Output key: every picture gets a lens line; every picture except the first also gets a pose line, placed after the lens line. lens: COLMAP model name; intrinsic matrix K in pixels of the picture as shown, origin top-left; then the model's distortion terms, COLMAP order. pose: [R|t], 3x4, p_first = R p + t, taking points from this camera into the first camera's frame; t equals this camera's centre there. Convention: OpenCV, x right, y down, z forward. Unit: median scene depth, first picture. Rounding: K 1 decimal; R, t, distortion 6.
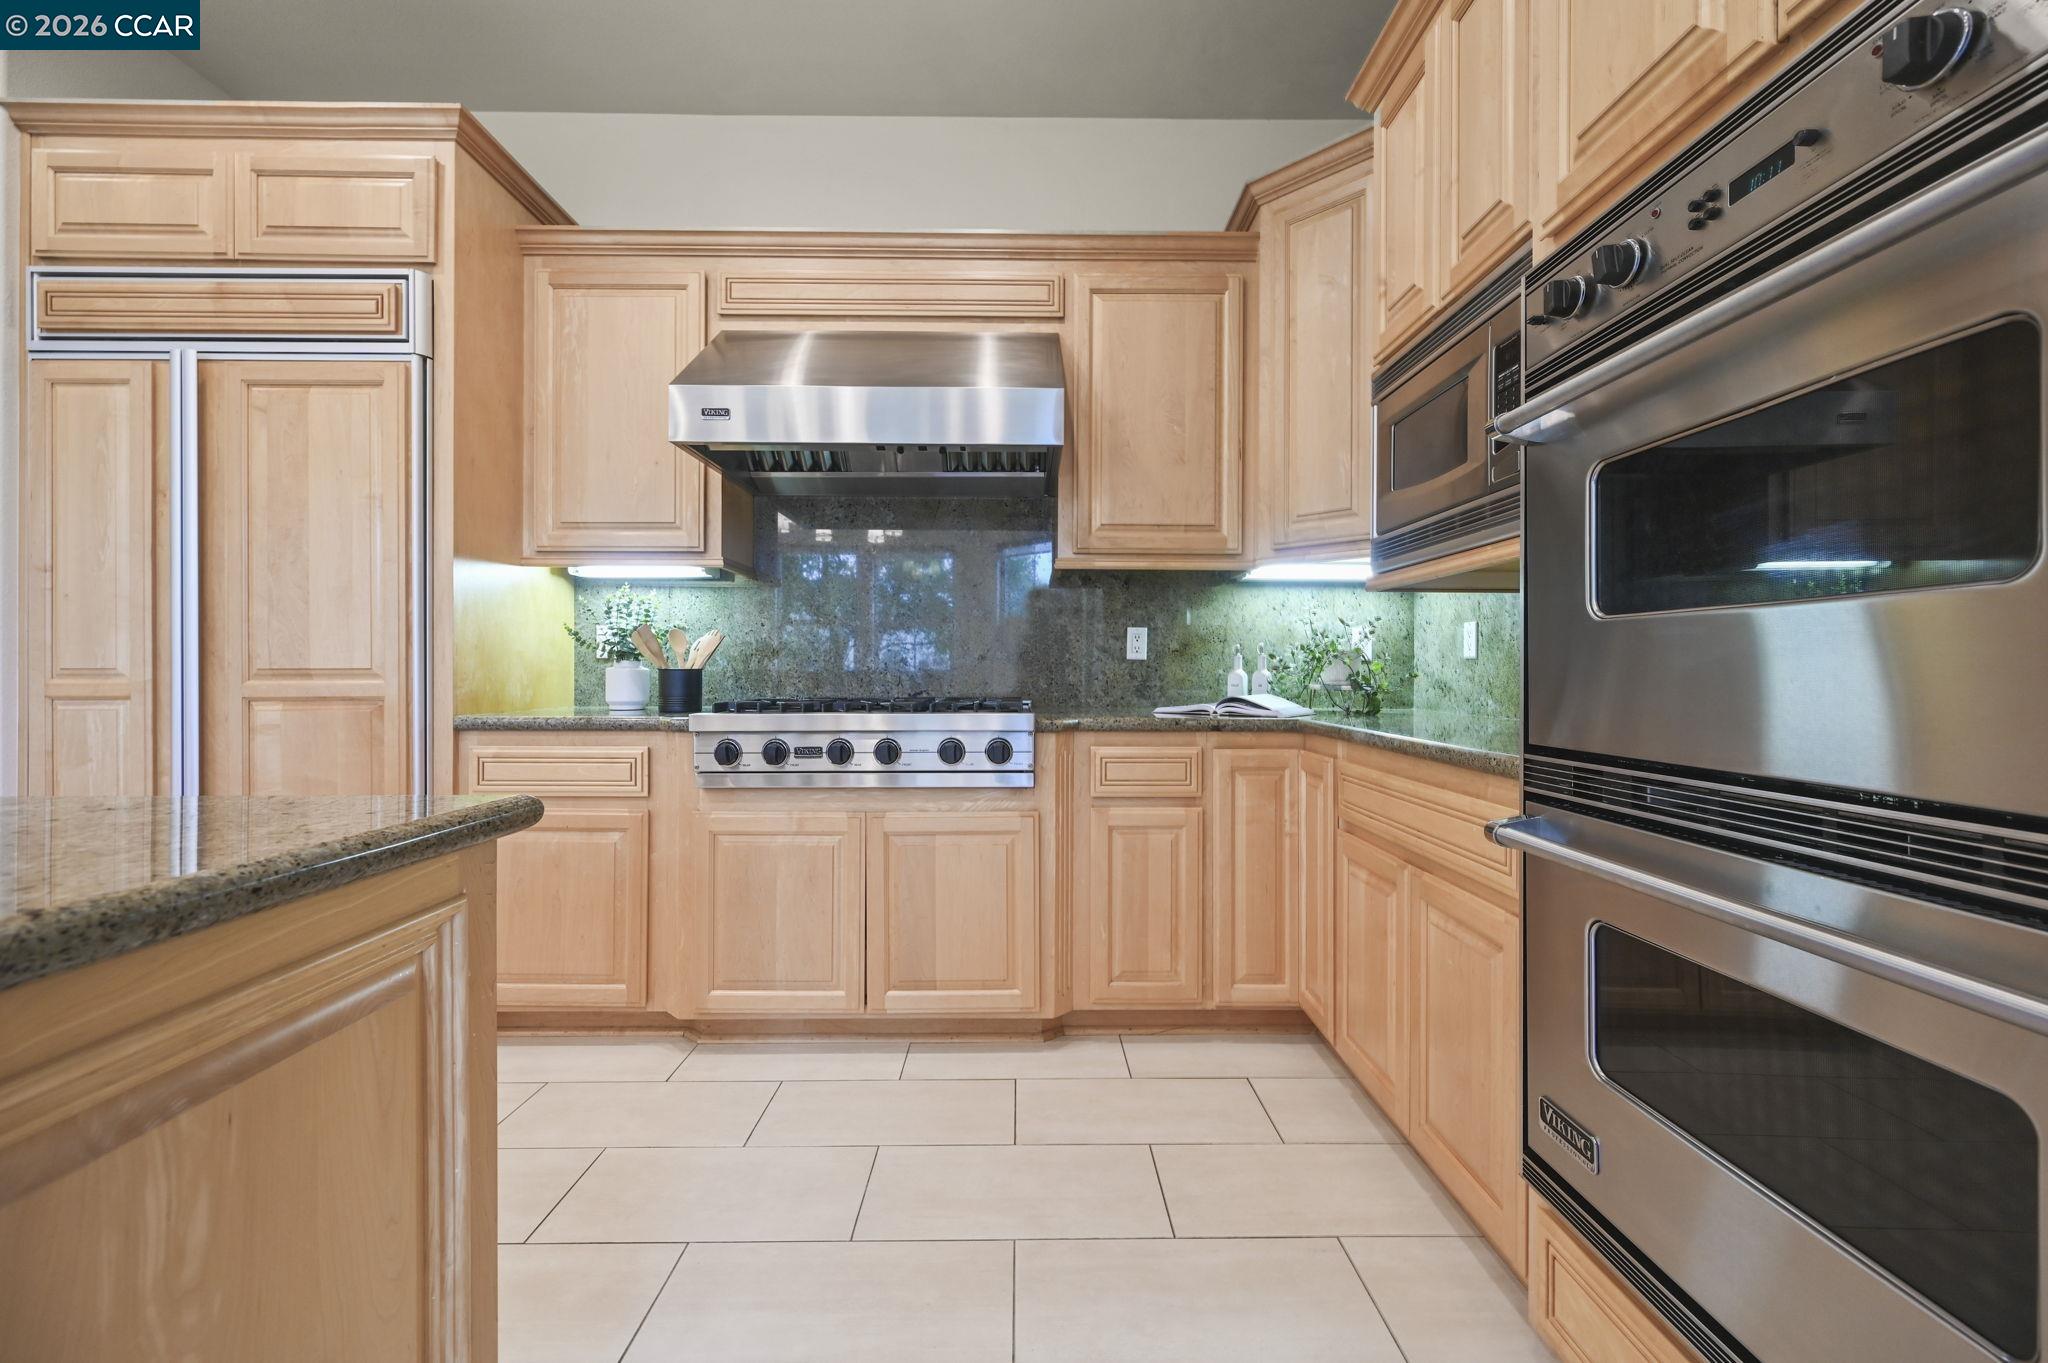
lens RADIAL K [[826.0, 0, 1023.6], [0, 826.0, 671.1], [0, 0, 1]] dist [0.003988, 0.000302]
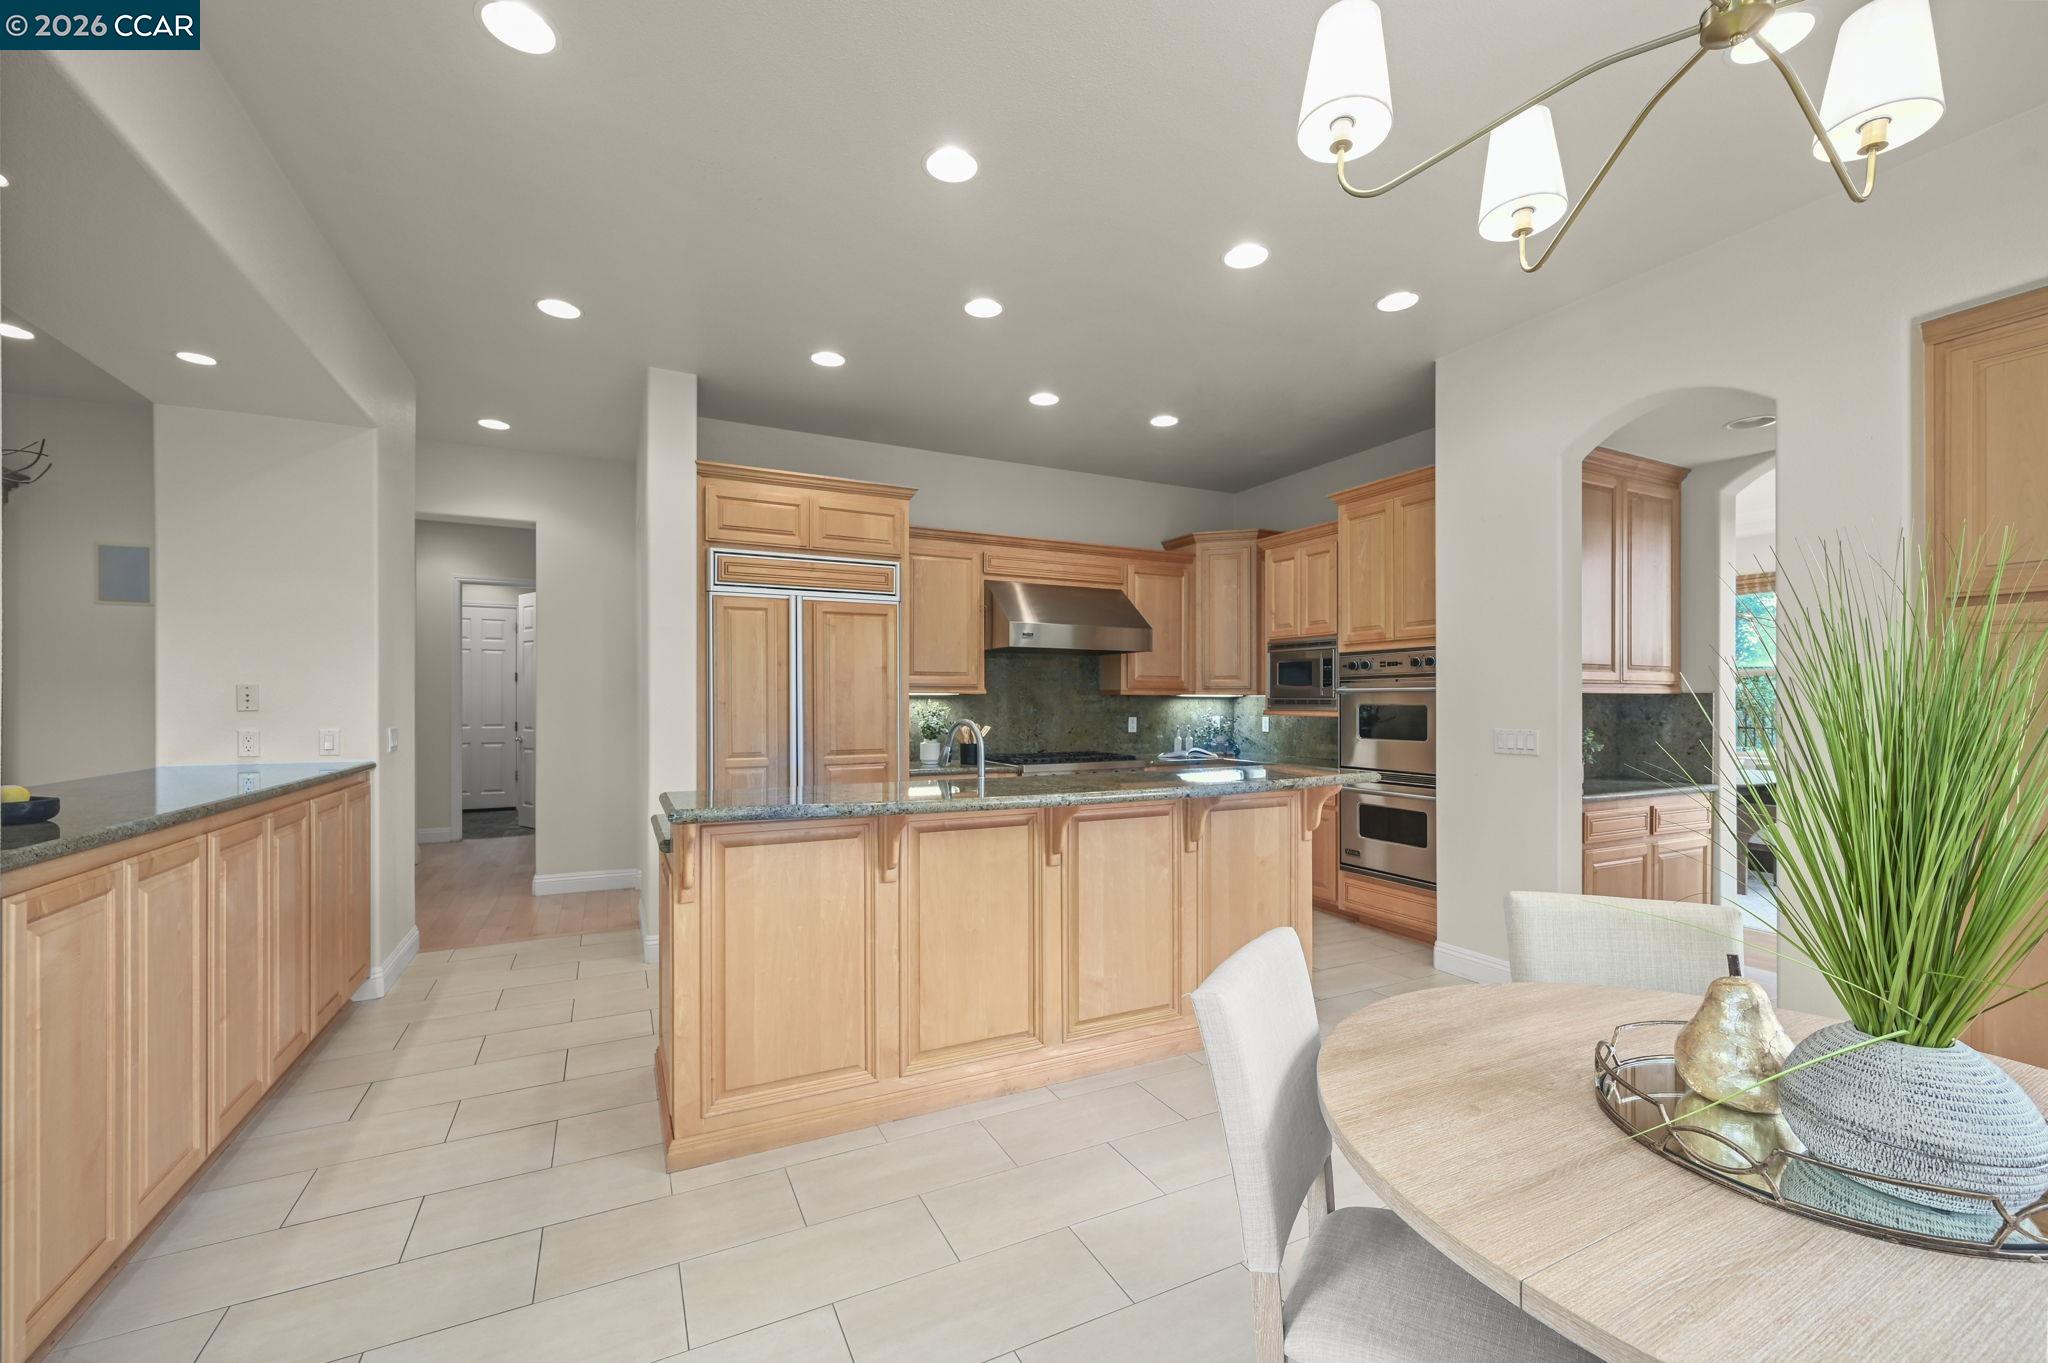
lens RADIAL K [[826.0, 0, 1030.0], [0, 826.0, 697.7], [0, 0, 1]] dist [0.003988, 0.000302]
pose [[0.896746, 0.001619, 0.442542, -1.182076], [0.000058, 0.999993, -0.003775, -0.107248], [-0.442545, 0.003411, 0.896740, -0.913339]]
